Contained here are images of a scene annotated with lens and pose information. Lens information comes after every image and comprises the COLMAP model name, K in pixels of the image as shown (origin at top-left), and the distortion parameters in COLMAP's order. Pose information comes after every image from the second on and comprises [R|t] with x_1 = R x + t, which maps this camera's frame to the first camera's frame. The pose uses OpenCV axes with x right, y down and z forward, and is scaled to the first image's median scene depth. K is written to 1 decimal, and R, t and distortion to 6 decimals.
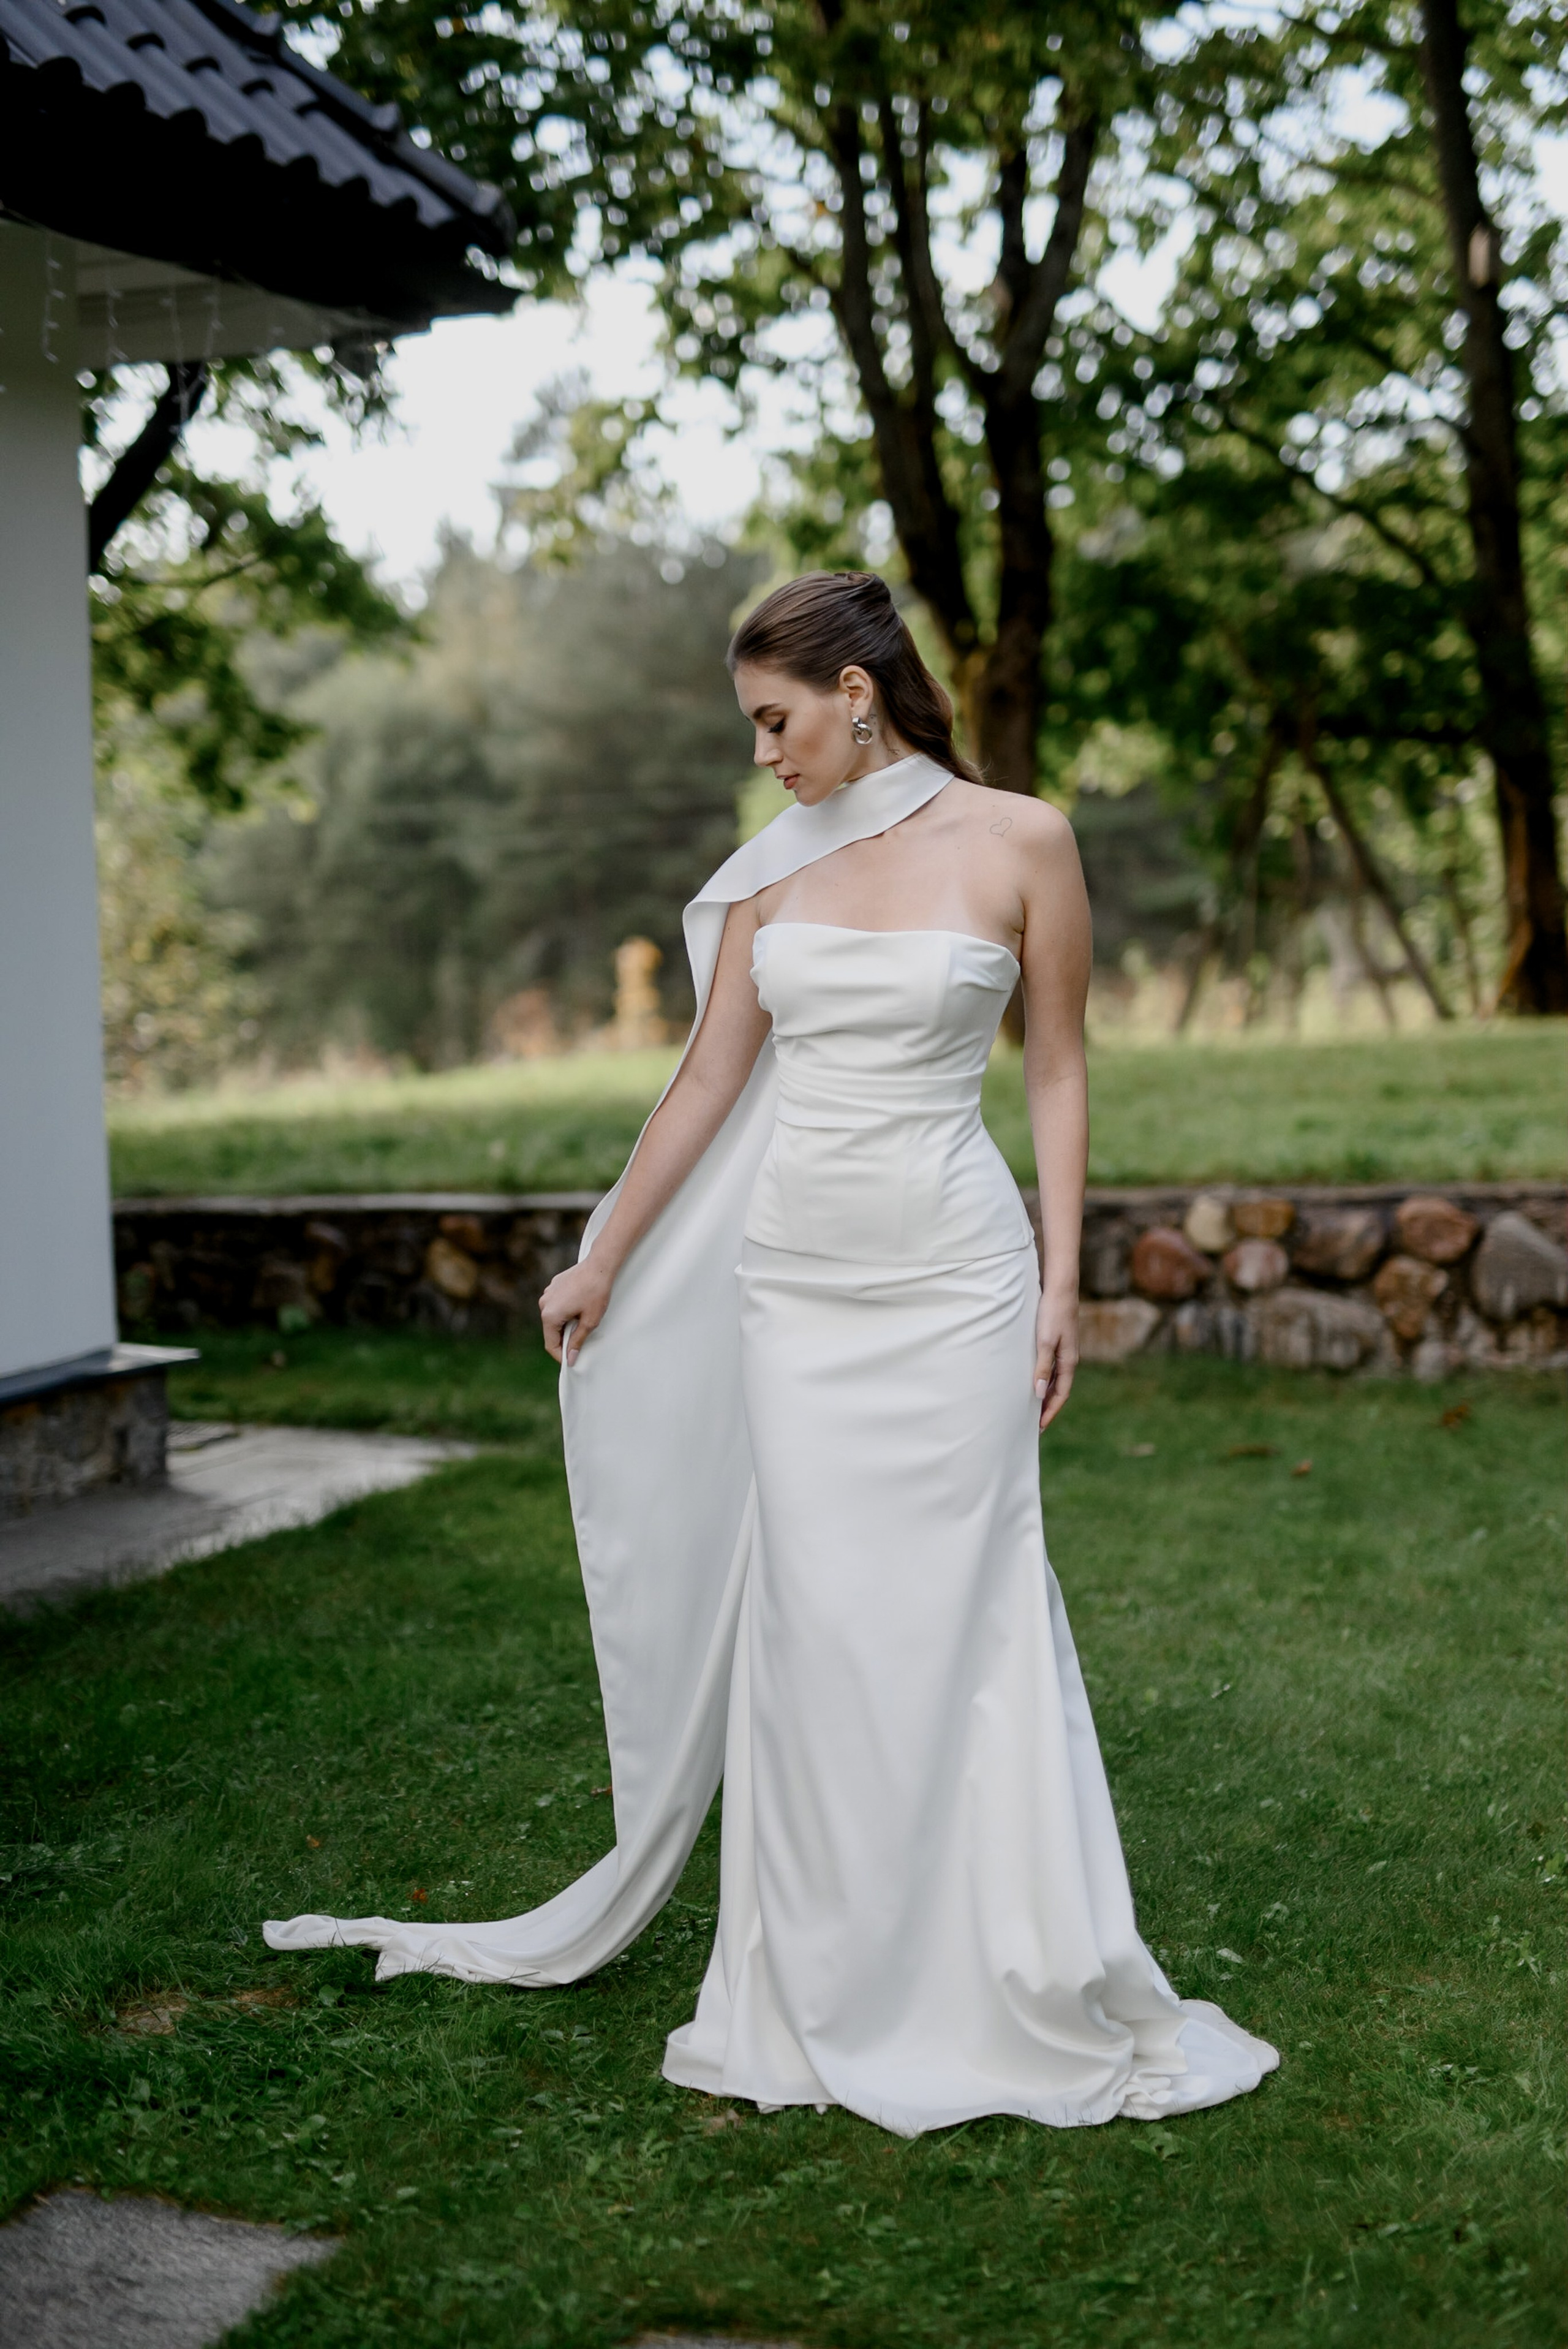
lens RADIAL K [[3349.8, 0, 855.9], [0, 3349.8, 1176.2], [0, 0, 1]] dist [0.012203, 0.039376]
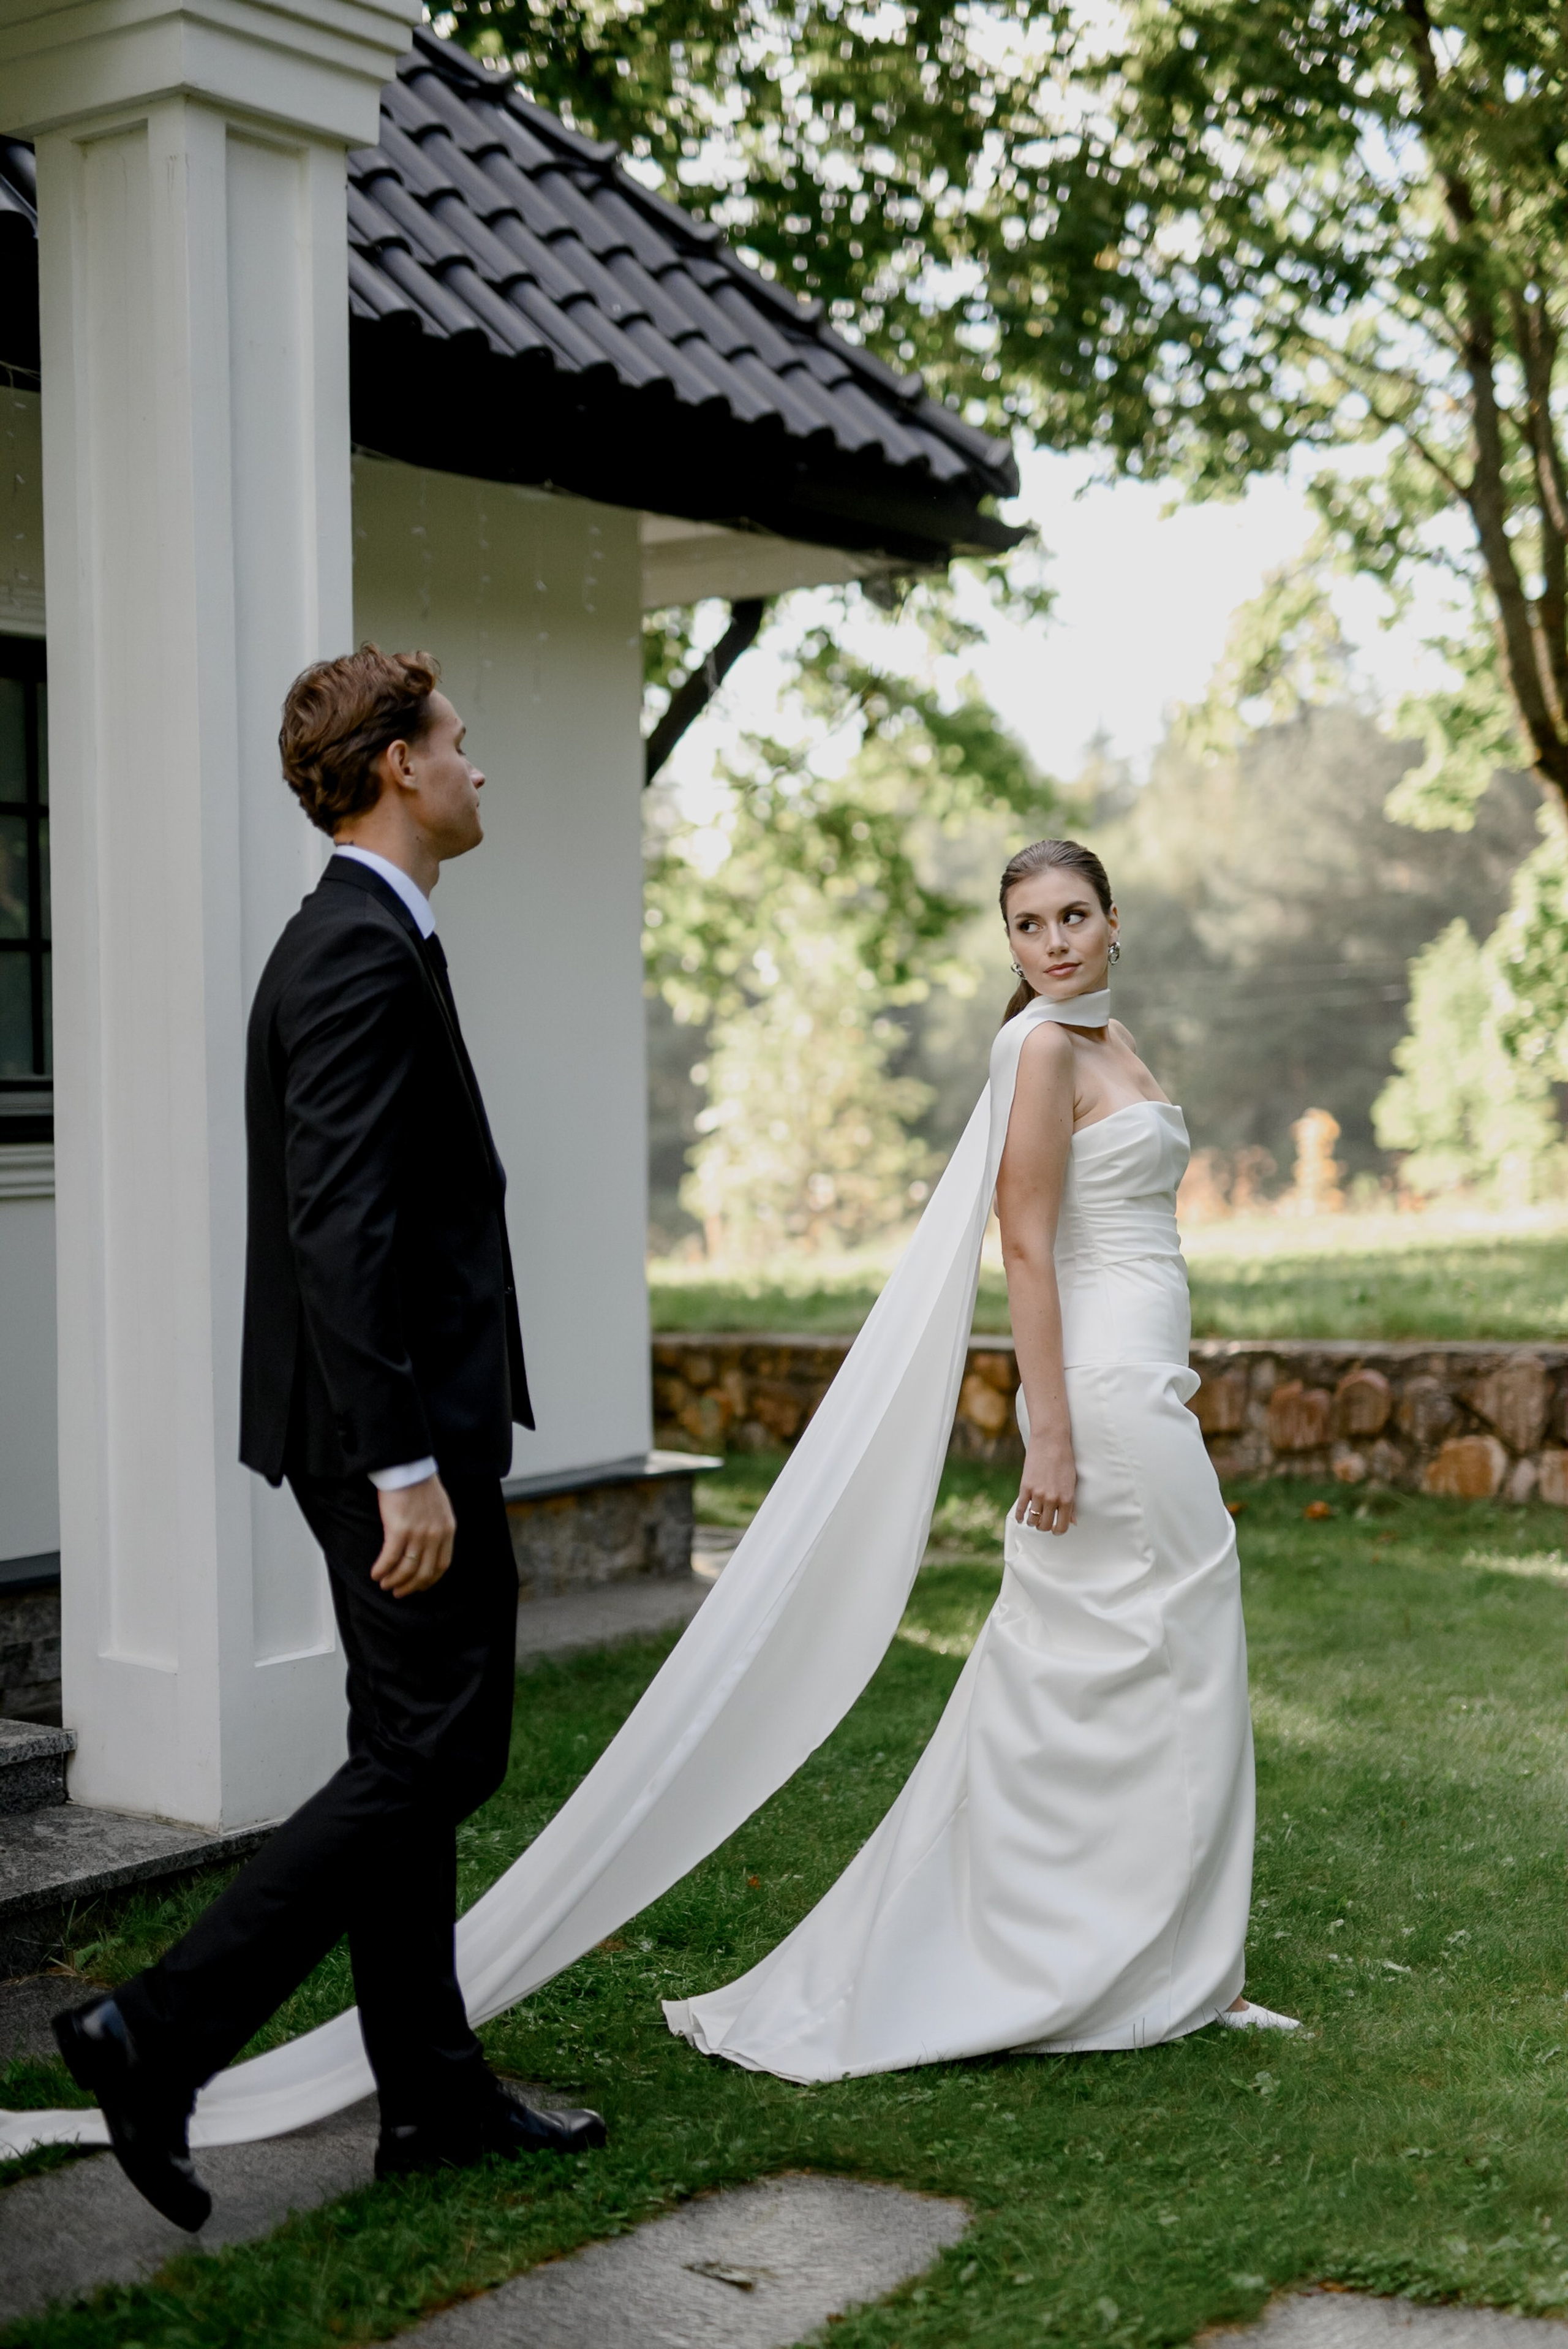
lens RADIAL K [[3349.8, 0, 855.9], [0, 3349.8, 1176.2], [0, 0, 1]] dist [0.012203, 0.039376]
pose [[0.976799, 0.017353, -0.213452, 0.080262], [-0.028348, 0.998418, -0.048560, 0.008888], [0.212271, 0.053484, 0.975746, -0.093788]]
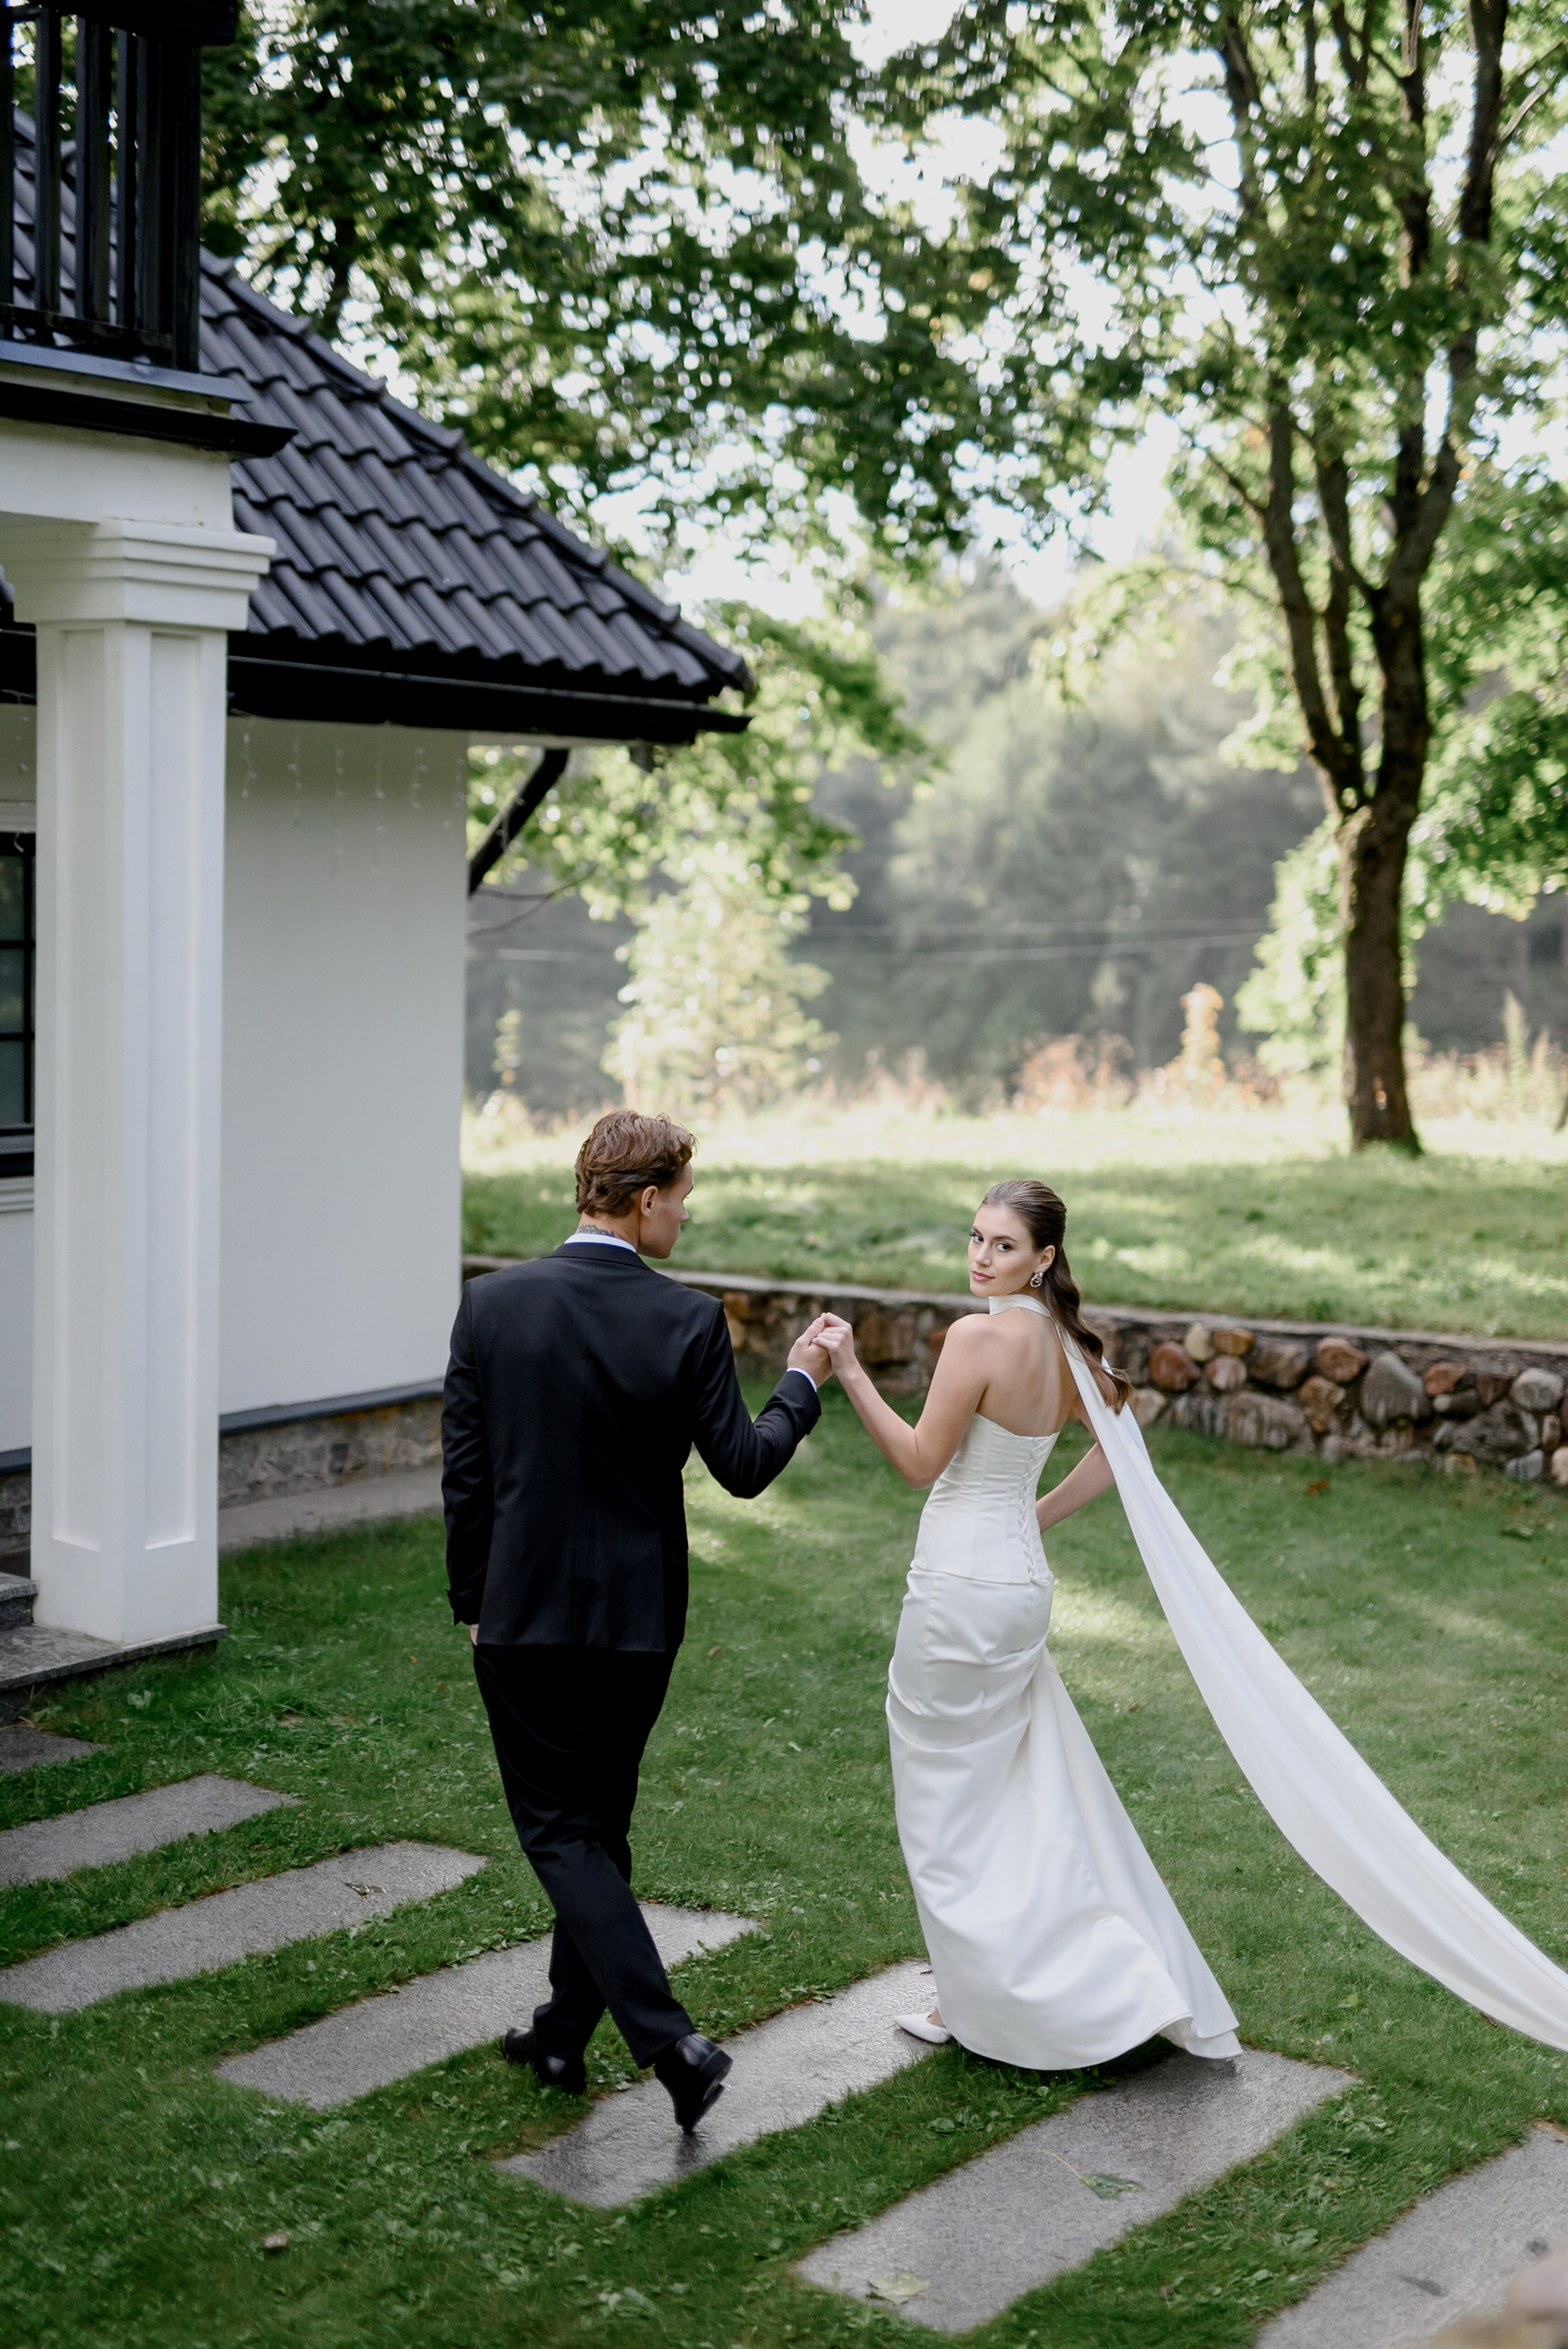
lens RADIAL K [[3308.7, 0, 832.9], [0, 3308.7, 1150.5], [0, 0, 1]] dist [0.009456, 0.092461]
pose [[0.975113, 0.063009, -0.212565, 0.253321], [-0.063499, 0.997972, 0.004530, -0.066392], [0.212419, 0.009080, 0.977136, -0.454739]]
